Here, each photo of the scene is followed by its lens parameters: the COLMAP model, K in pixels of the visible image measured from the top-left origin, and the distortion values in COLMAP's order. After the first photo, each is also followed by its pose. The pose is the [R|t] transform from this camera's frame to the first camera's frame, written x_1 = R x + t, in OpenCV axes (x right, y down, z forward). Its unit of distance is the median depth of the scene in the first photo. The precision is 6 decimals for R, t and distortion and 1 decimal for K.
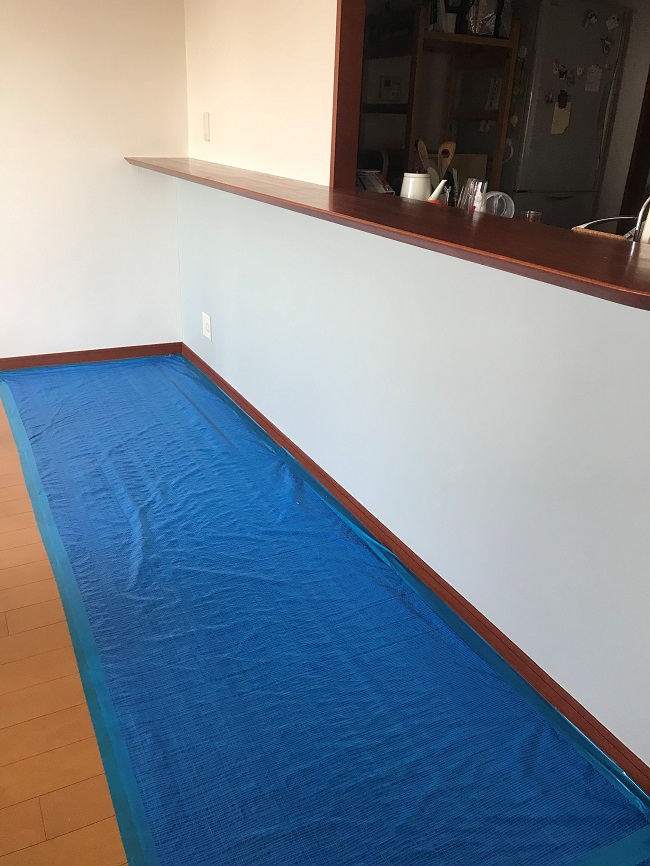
lens RADIAL K [[712.6, 0, 325.0], [0, 712.6, 433.0], [0, 0, 1]] dist [0.011754, 0.001116]
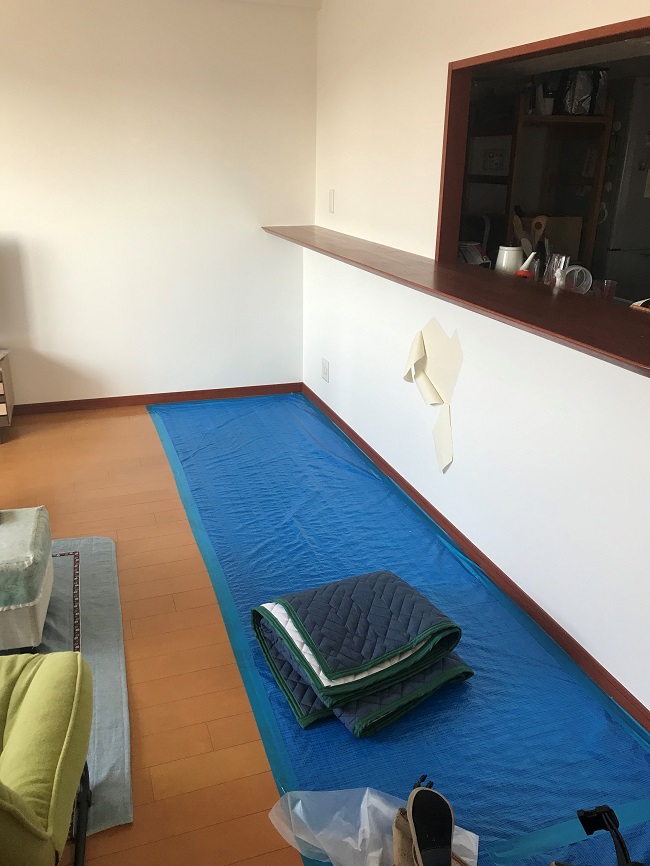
lens RADIAL K [[712.6, 0, 325.0], [0, 712.6, 433.0], [0, 0, 1]] dist [0.011754, 0.001116]
pose [[0.989342, 0.027025, -0.143078, 0.002046], [-0.033662, 0.998457, -0.044168, 0.004035], [0.141663, 0.048514, 0.988725, -0.144539]]
